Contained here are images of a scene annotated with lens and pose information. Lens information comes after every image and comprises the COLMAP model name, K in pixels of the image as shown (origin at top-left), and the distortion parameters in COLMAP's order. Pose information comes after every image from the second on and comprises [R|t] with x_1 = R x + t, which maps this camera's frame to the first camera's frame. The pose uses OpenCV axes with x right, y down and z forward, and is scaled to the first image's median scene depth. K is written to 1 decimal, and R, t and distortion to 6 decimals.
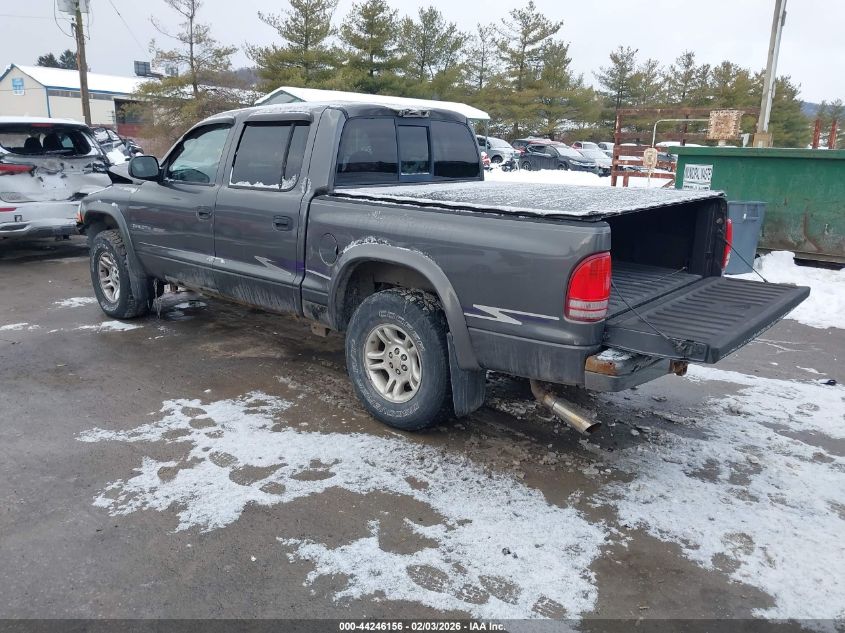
lens RADIAL K [[677.1, 0, 426.8], [0, 677.1, 314.4], [0, 0, 1]] dist [0.011499, -0.002158]
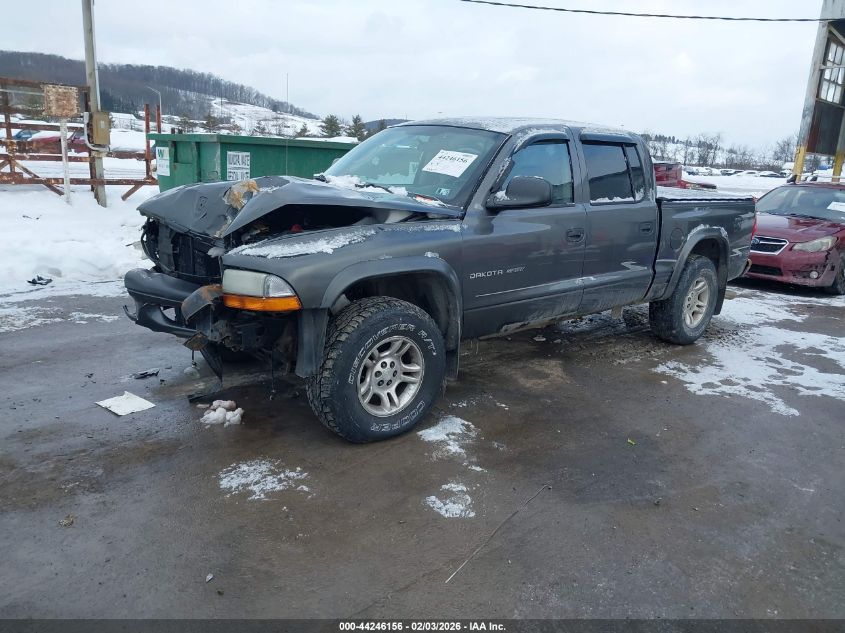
lens RADIAL K [[677.1, 0, 428.6], [0, 677.1, 319.6], [0, 0, 1]] dist [0.011499, -0.002158]
pose [[0.102760, -0.258354, 0.960569, -1.503865], [0.192295, 0.952625, 0.235646, -0.349474], [-0.975942, 0.160498, 0.147571, 1.258684]]
